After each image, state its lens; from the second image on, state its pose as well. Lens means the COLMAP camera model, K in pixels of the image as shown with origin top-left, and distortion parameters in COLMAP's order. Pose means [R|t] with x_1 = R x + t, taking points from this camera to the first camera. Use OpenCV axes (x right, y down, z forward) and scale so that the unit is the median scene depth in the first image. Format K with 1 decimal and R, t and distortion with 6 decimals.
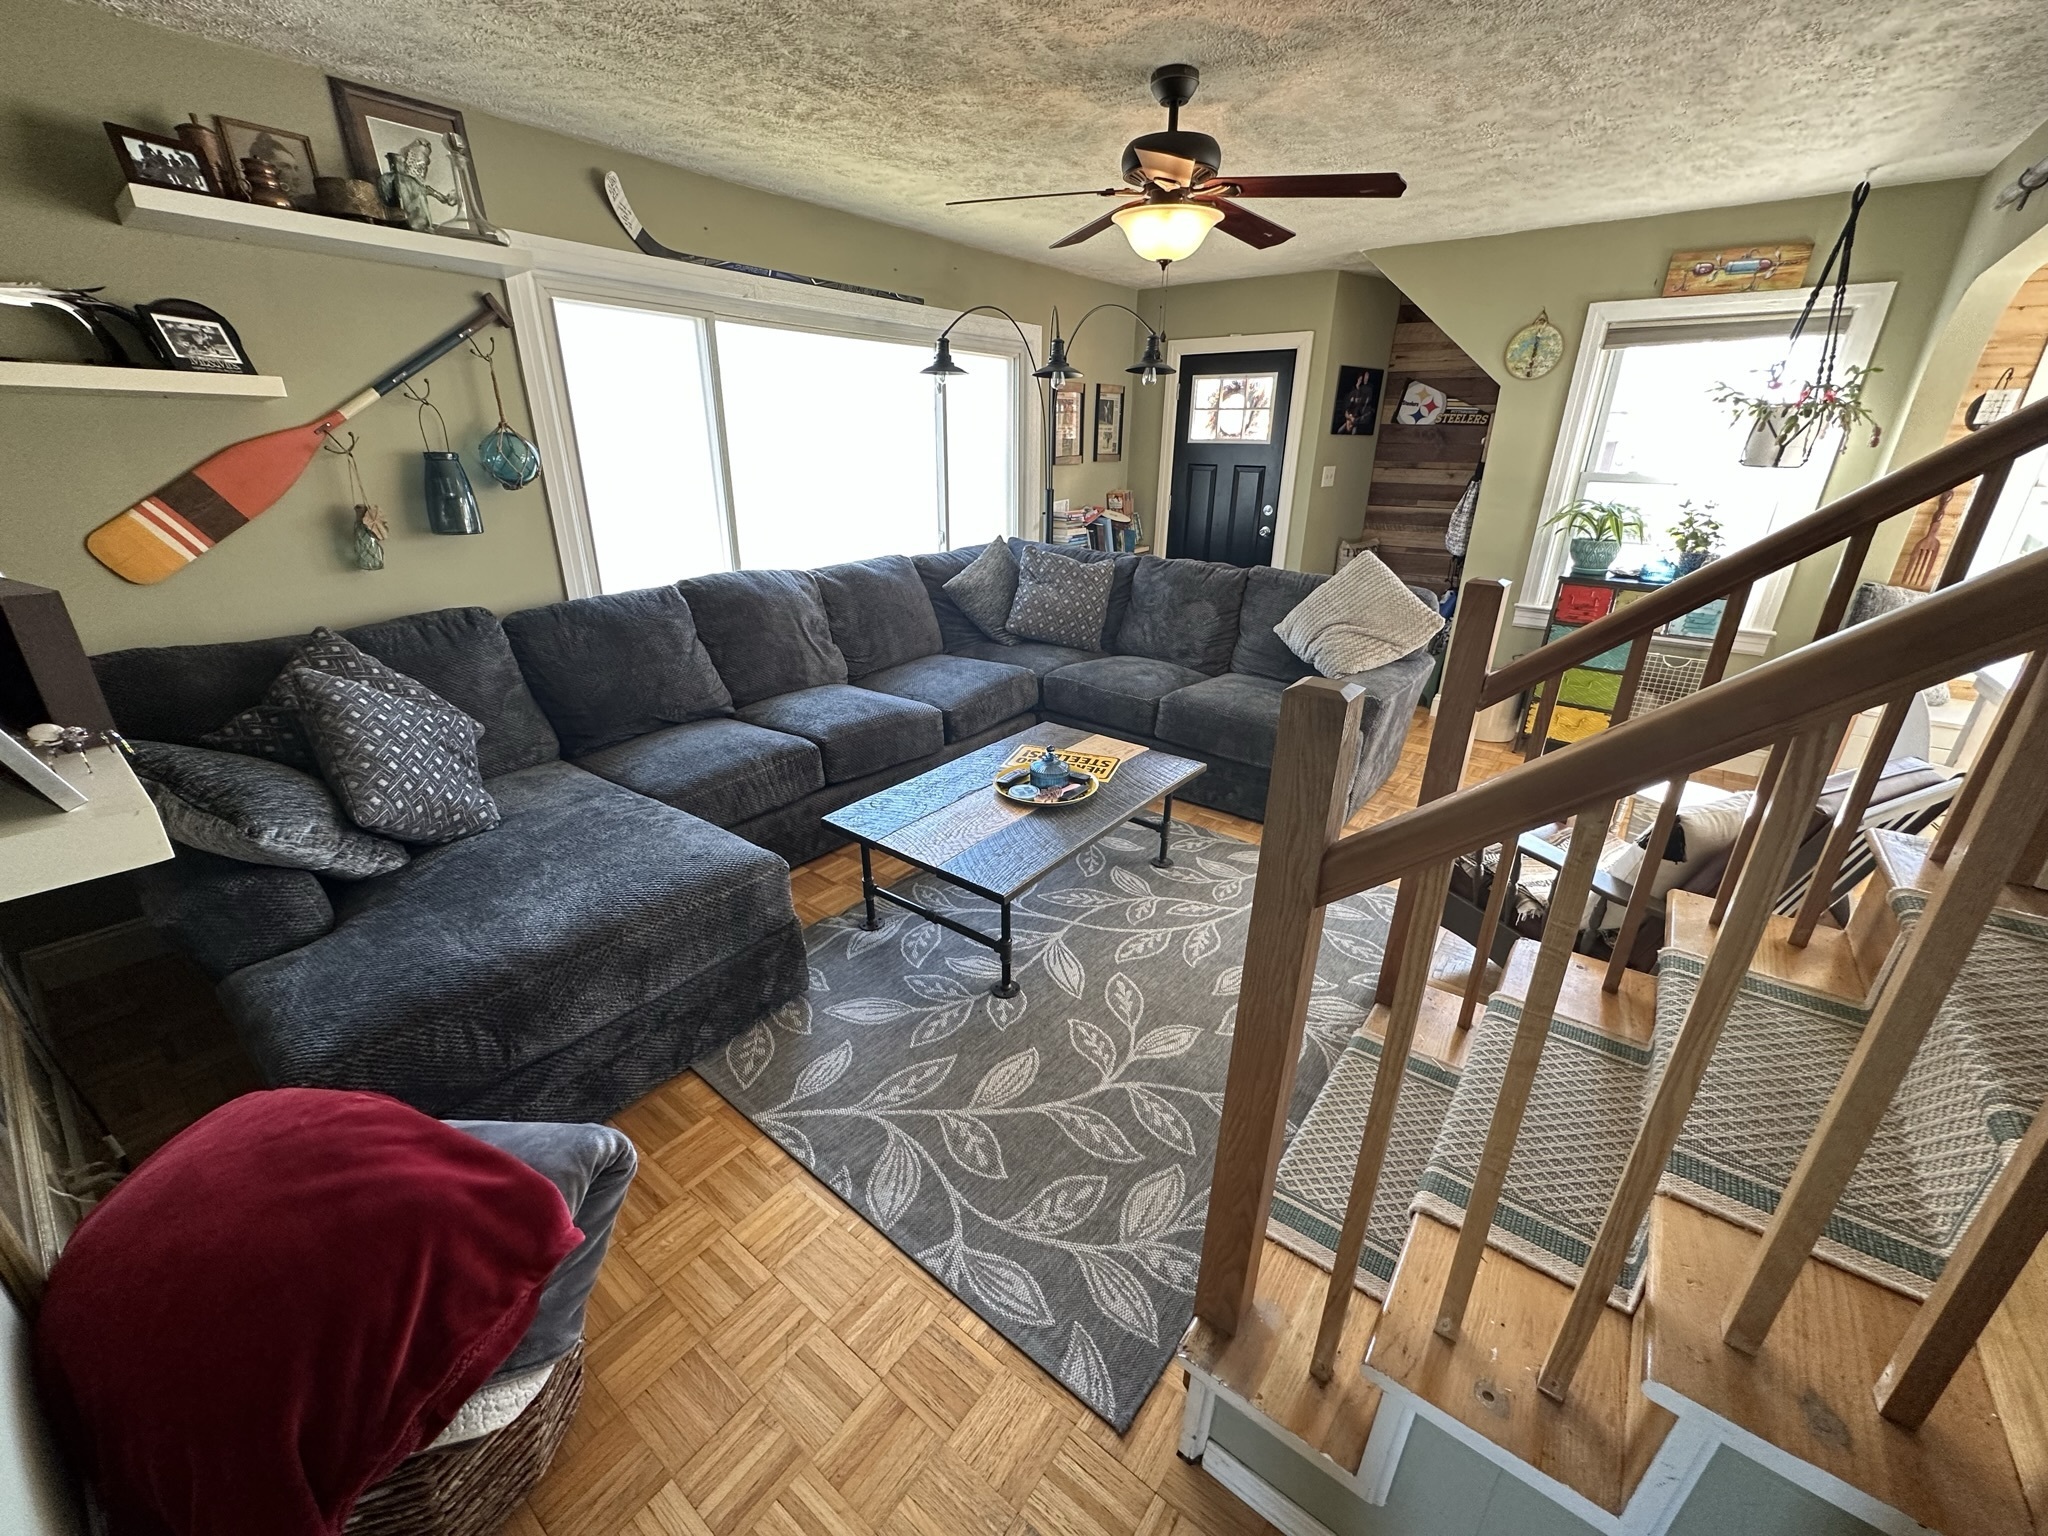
lens RADIAL K [[816.7, 0, 1013.5], [0, 816.7, 776.0], [0, 0, 1]] dist [-0.000614, -0.000533]
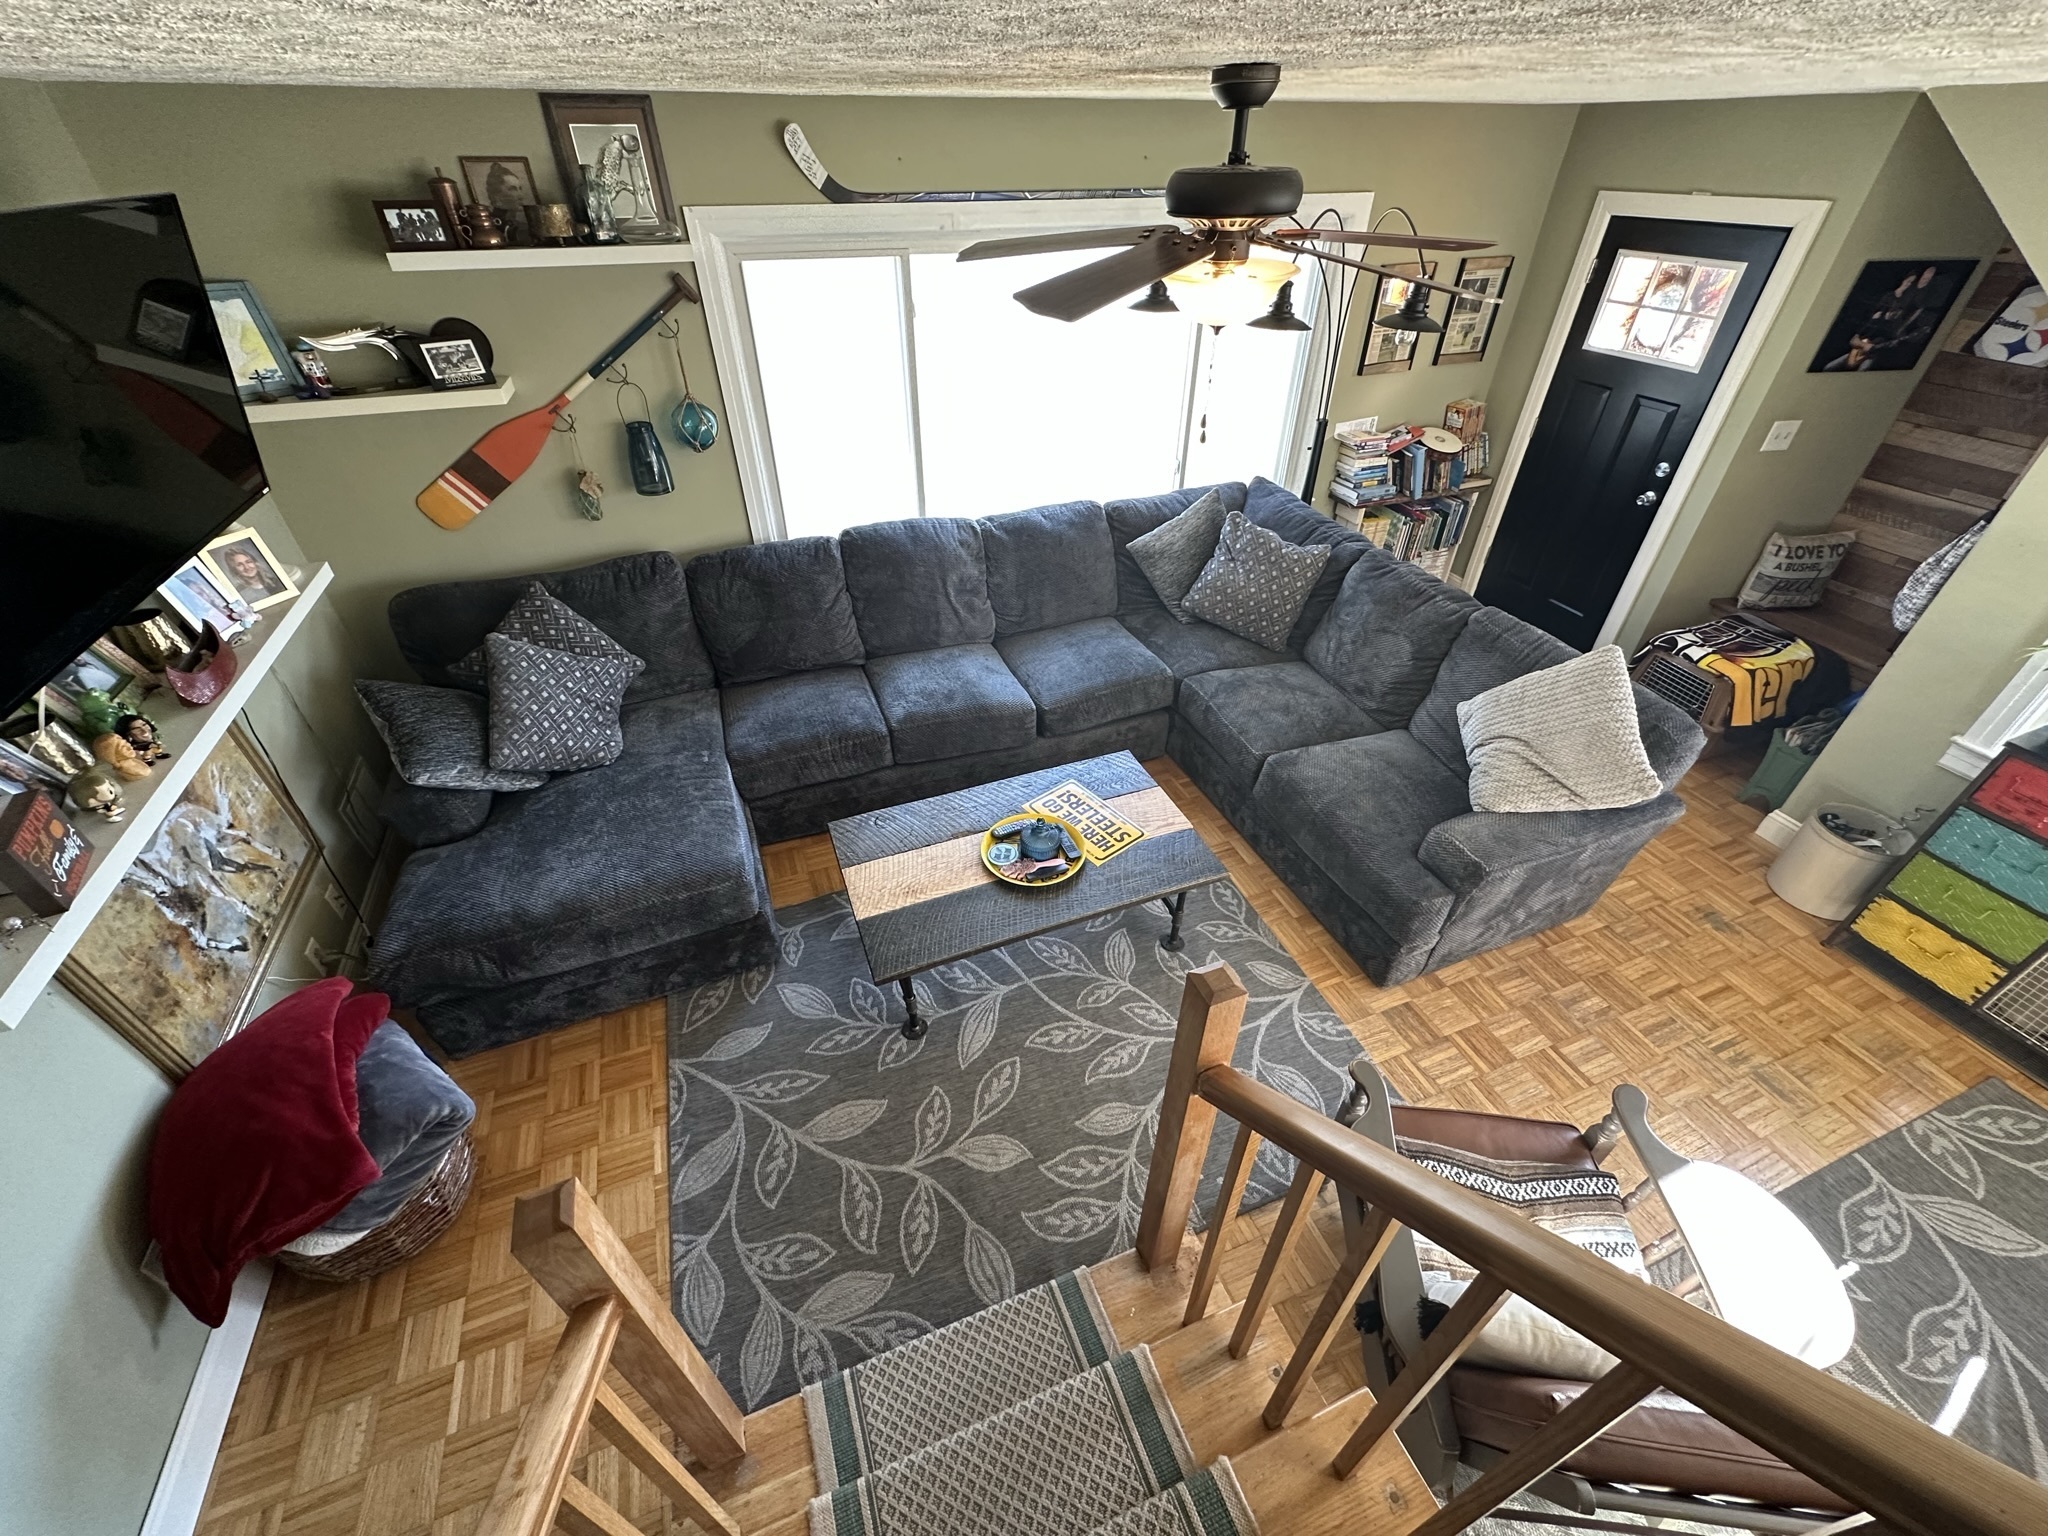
lens RADIAL K [[816.7, 0, 1023.6], [0, 816.7, 767.0], [0, 0, 1]] dist [-0.000614, -0.000533]
pose [[0.855982, 0.305578, -0.417032, 0.381561], [-0.185882, 0.934594, 0.303285, -0.354473], [0.482433, -0.182088, 0.856798, 0.144552]]
